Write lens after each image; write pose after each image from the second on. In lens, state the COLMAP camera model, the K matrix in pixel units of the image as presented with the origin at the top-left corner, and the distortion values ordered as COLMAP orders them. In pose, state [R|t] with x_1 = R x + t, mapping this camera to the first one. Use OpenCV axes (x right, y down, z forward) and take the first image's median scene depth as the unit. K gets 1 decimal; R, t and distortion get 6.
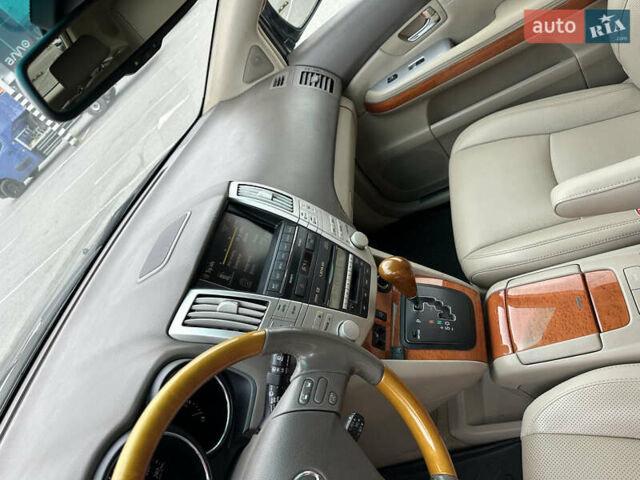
lens RADIAL K [[462.0, 0, 318.7], [0, 462.0, 252.1], [0, 0, 1]] dist [0.080550, -0.153885]
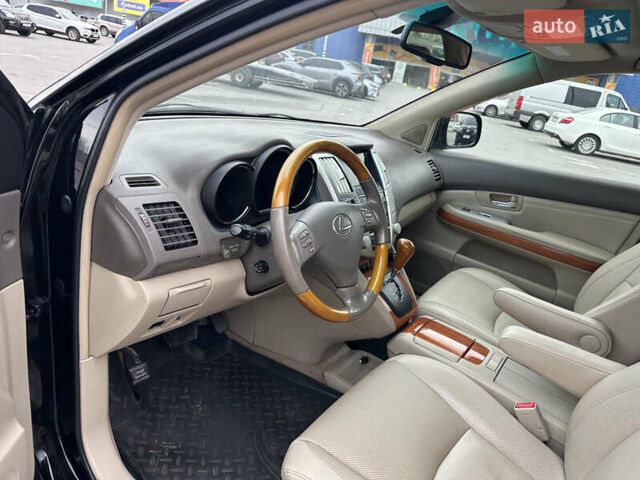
lens RADIAL K [[450.5, 0, 325.8], [0, 450.5, 236.3], [0, 0, 1]] dist [0.051512, -0.053829]
pose [[0.611280, 0.789645, -0.052902, 0.029127], [-0.775378, 0.584166, -0.239873, 0.407798], [-0.158511, 0.187648, 0.969362, -0.346263]]
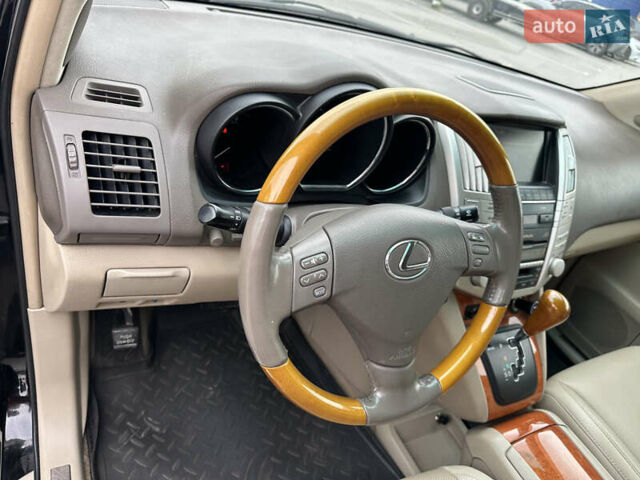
lens RADIAL K [[469.6, 0, 319.5], [0, 469.6, 240.7], [0, 0, 1]] dist [-0.018727, -0.005738]
pose [[0.293414, 0.949095, -0.114576, 0.000213], [-0.938641, 0.308741, 0.153730, 0.203412], [0.181279, 0.062439, 0.981448, -0.052025]]
